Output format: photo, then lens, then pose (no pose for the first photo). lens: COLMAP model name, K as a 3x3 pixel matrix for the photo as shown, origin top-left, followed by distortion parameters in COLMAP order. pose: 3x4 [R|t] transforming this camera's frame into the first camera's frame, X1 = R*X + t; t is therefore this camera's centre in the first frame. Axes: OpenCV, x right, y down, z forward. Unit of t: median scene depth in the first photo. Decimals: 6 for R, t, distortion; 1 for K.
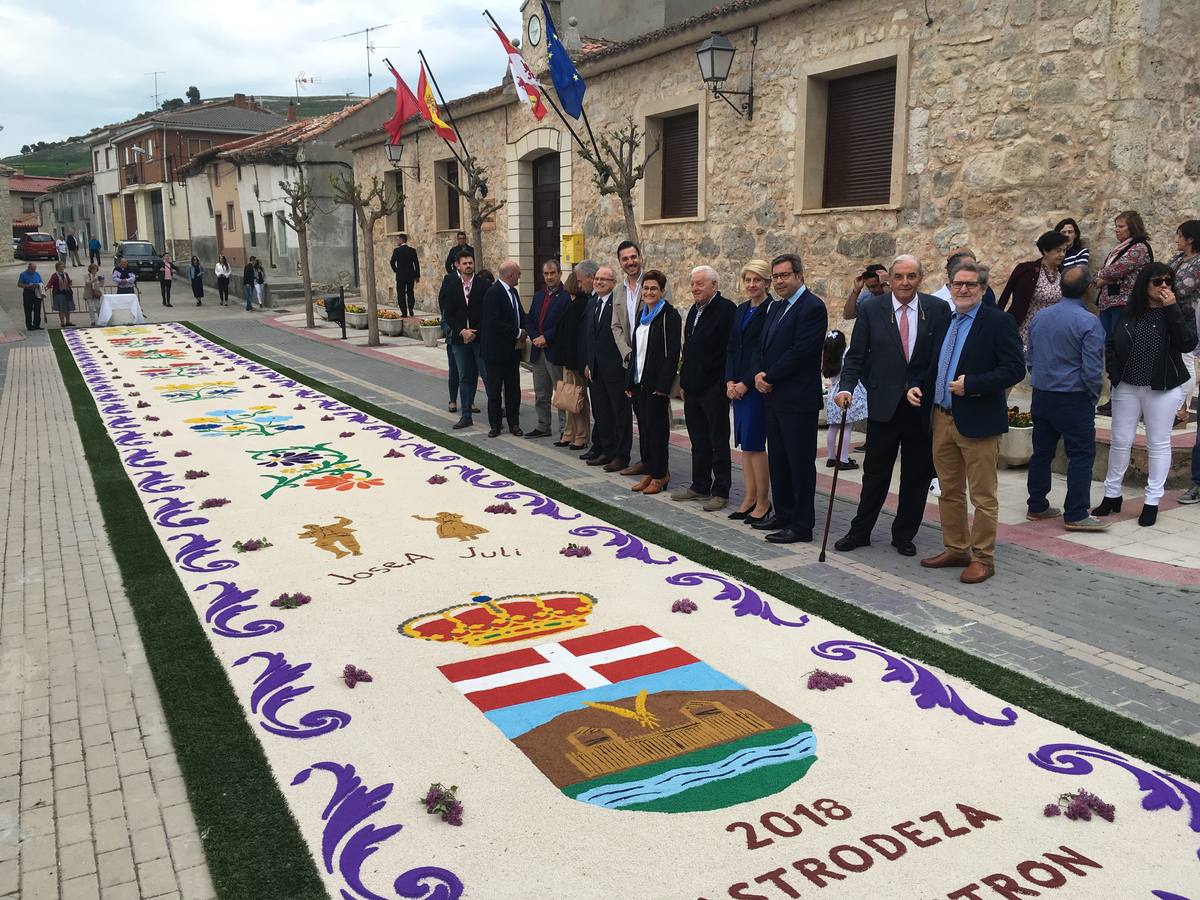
lens RADIAL K [[1019.5, 0, 598.5], [0, 1019.5, 450.7], [0, 0, 1]] dist [0.082480, -0.119506]
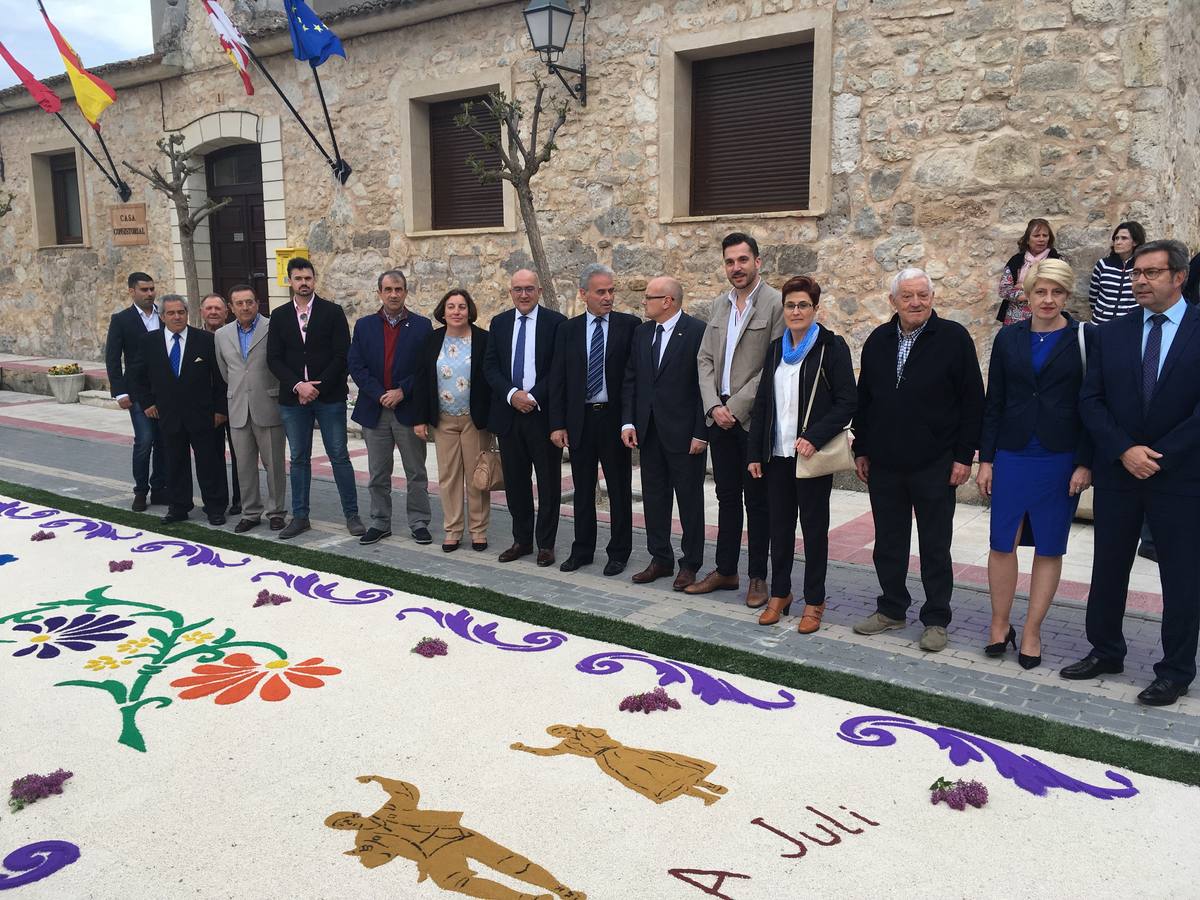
lens RADIAL K [[1019.5, 0, 598.9], [0, 1019.5, 451.7], [0, 0, 1]] dist [0.082480, -0.119506]
pose [[0.908792, -0.067922, 0.411683, -0.196153], [0.080901, 0.996622, -0.014161, -0.041848], [-0.409331, 0.046175, 0.911217, 0.286480]]
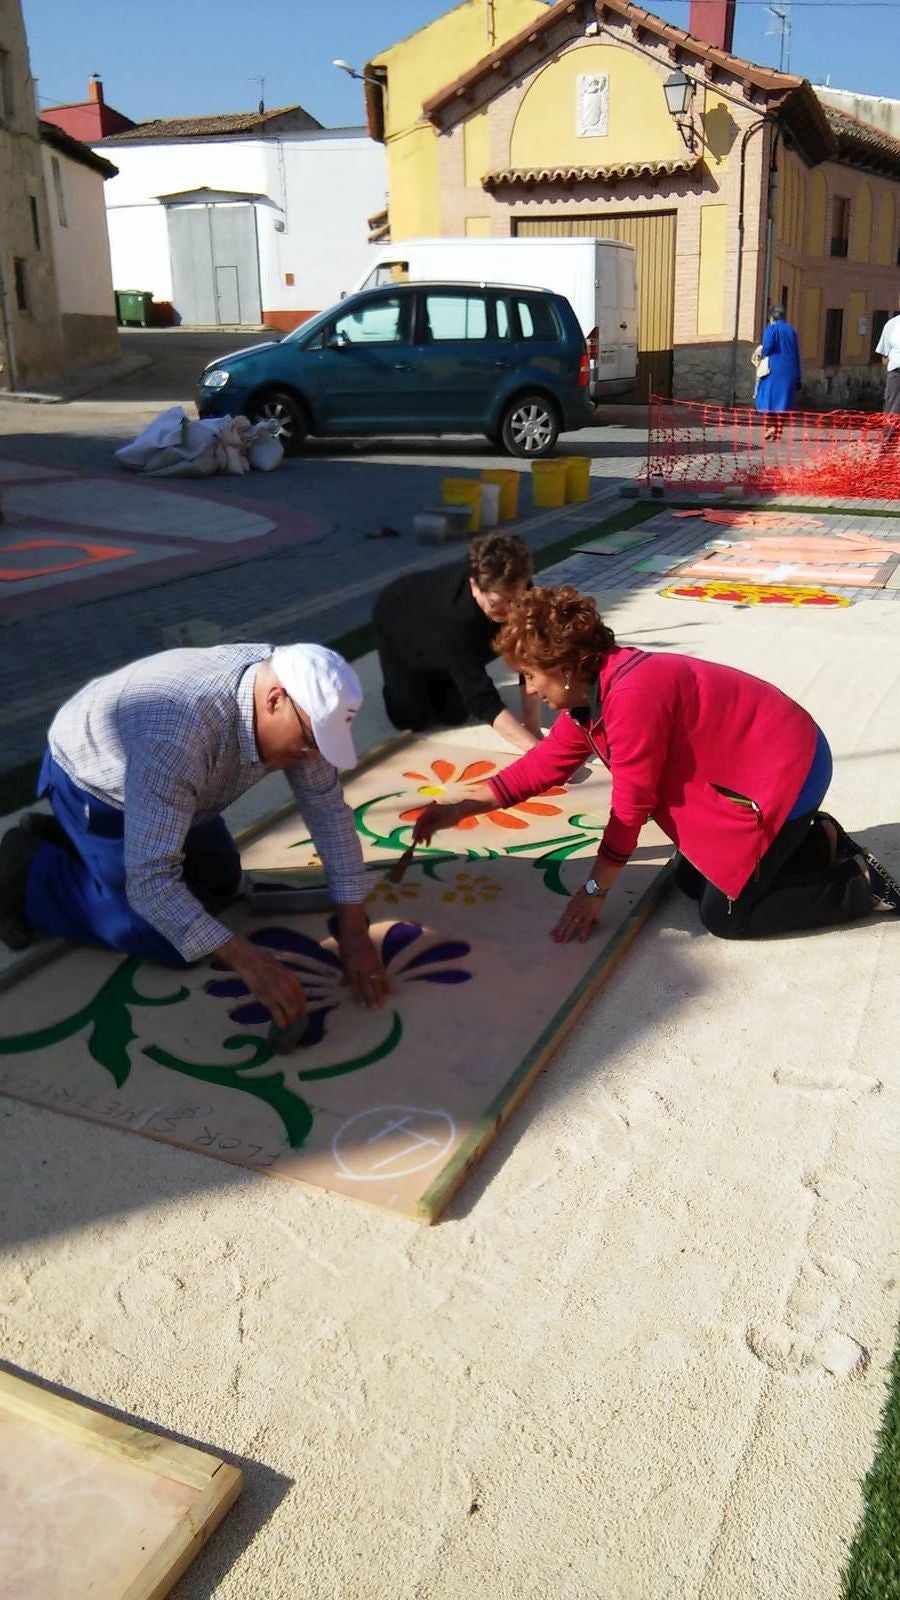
lens RADIAL K [[1311.2, 0, 447.0], [0, 1311.2, 810.5], [0, 0, 1]] dist [-0.026661, -0.013760]
pose [[-0.614241, -0.273046, 0.740374, -0.404588], [0.137172, 0.887001, 0.440924, -0.122469], [-0.777105, 0.372392, -0.507378, 0.832946]]
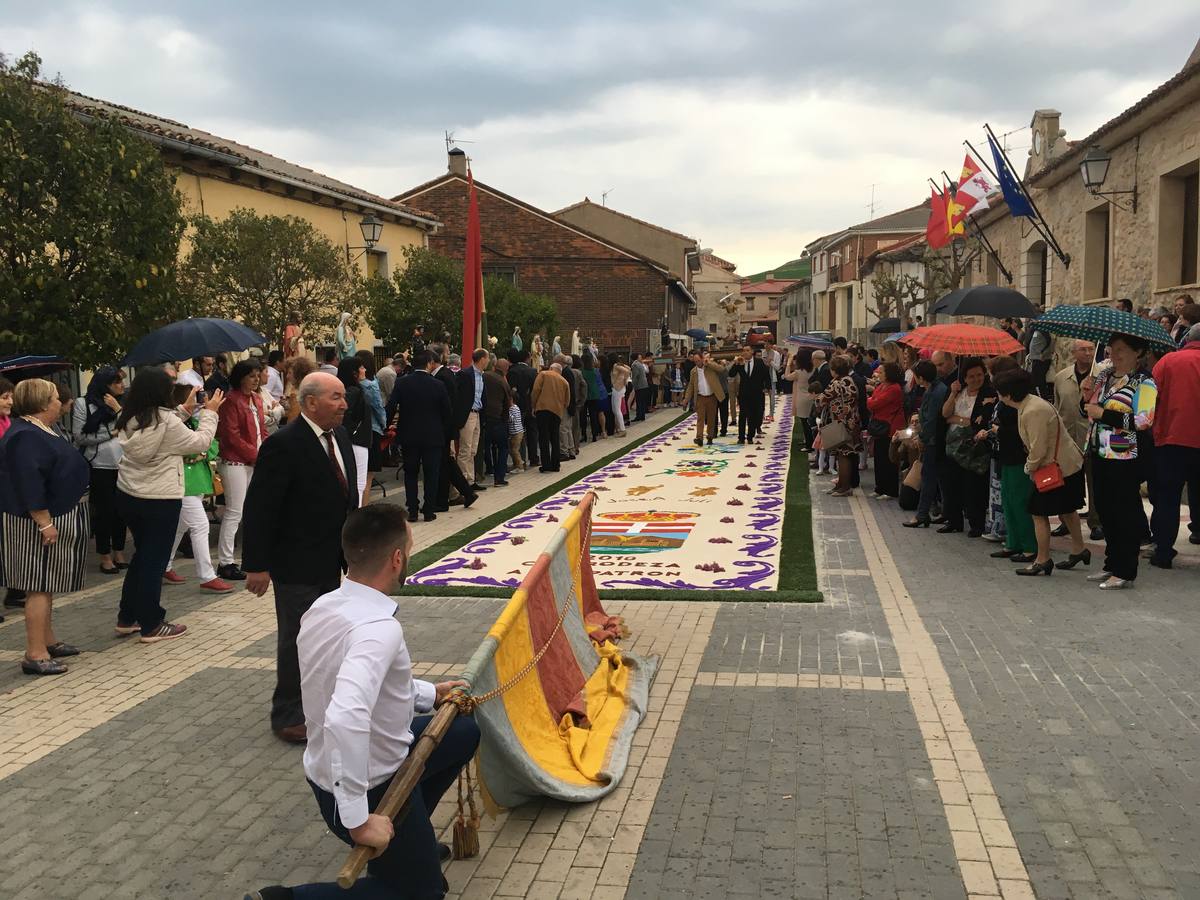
lens RADIAL K [[1019.5, 0, 600.5], [0, 1019.5, 454.9], [0, 0, 1]] dist [0.082480, -0.119506]
pose [[0.770080, 0.049681, -0.636010, 0.450494], [-0.097873, 0.994361, -0.040830, 0.054402], [0.630395, 0.093691, 0.770600, -0.250581]]
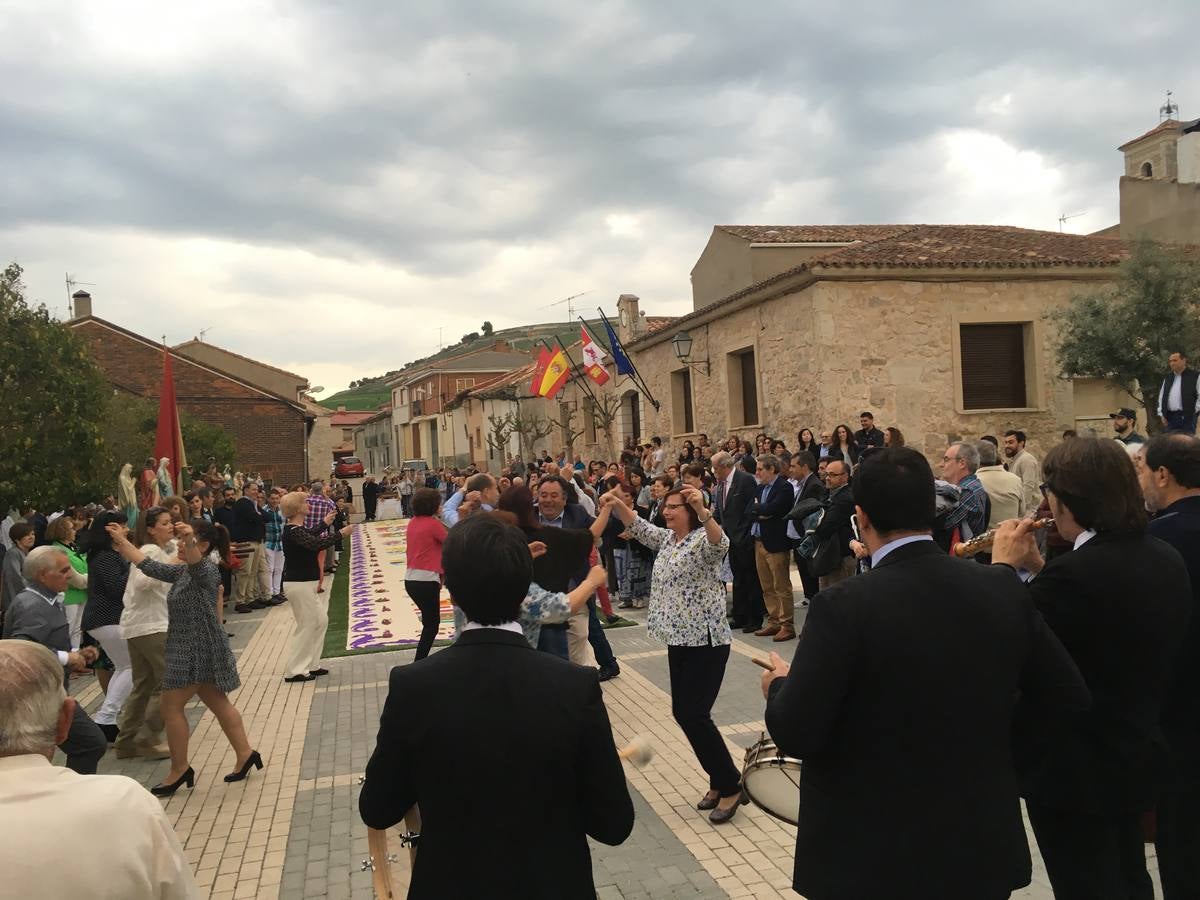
lens RADIAL K [[1019.5, 0, 599.1], [0, 1019.5, 445.4], [0, 0, 1]] dist [0.082480, -0.119506]
pose [[0.965174, -0.054554, -0.255858, 0.406910], [0.004086, 0.981040, -0.193763, 0.114653], [0.261577, 0.185969, 0.947097, -0.622884]]
